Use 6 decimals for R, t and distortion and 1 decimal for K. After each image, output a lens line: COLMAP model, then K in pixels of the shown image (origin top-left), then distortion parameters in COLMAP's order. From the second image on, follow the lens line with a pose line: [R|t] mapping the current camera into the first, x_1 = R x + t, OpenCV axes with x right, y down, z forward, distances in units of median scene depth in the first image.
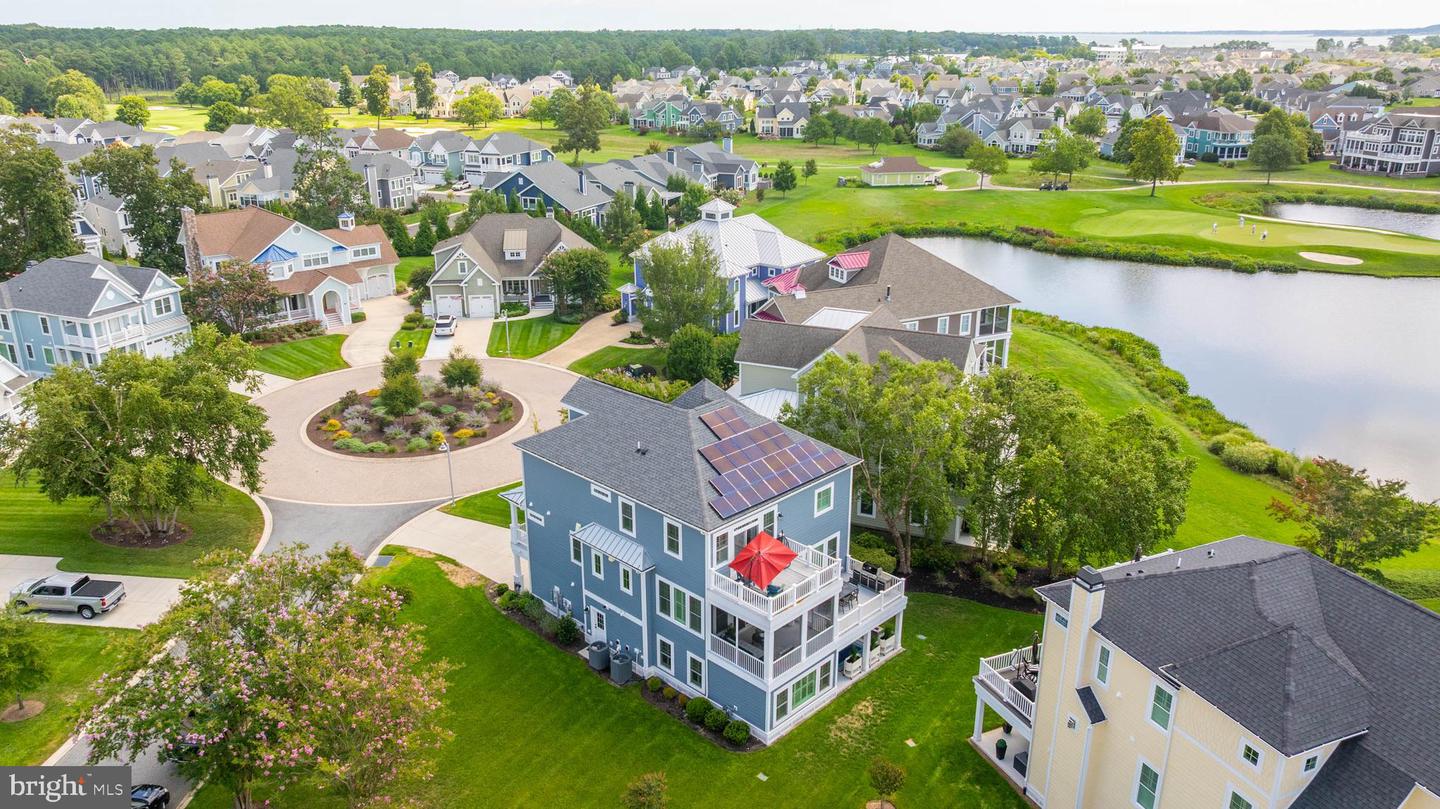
lens RADIAL K [[1028.7, 0, 720.0], [0, 1028.7, 404.5], [0, 0, 1]] dist [-0.036311, -0.001547]
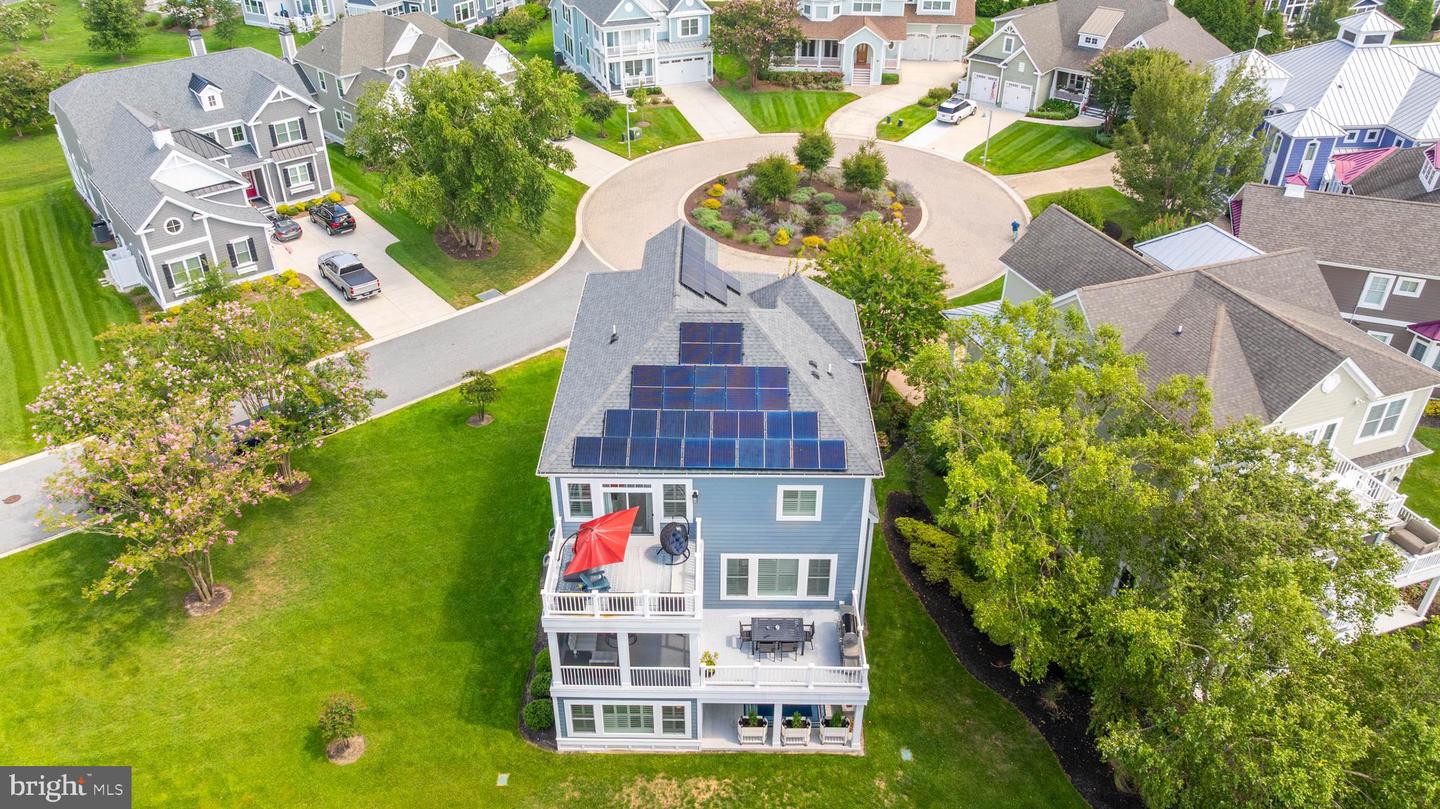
lens RADIAL K [[1037.1, 0, 720.0], [0, 1037.1, 404.5], [0, 0, 1]] dist [-0.041091, 0.043963]
pose [[0.681173, 0.399517, -0.613505, 0.453038], [-0.244680, 0.914028, 0.323551, -0.171624], [0.690025, -0.070282, 0.720365, 0.480089]]
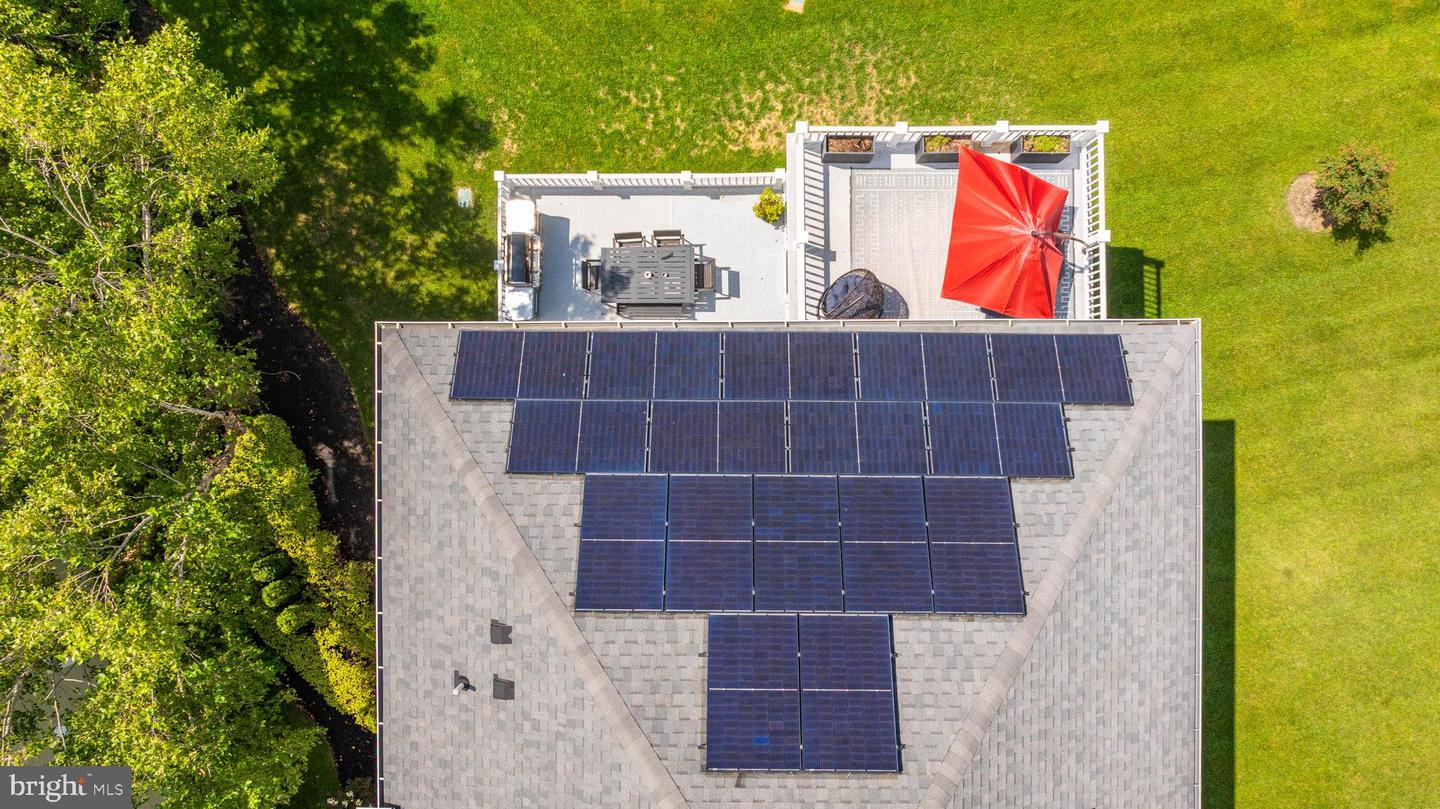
lens RADIAL K [[1028.7, 0, 720.0], [0, 1028.7, 404.5], [0, 0, 1]] dist [-0.036311, -0.001547]
pose [[-0.693591, -0.720304, -0.009679, 0.065374], [0.249649, -0.252951, 0.934714, -0.182370], [-0.675727, 0.645893, 0.355268, 0.871708]]
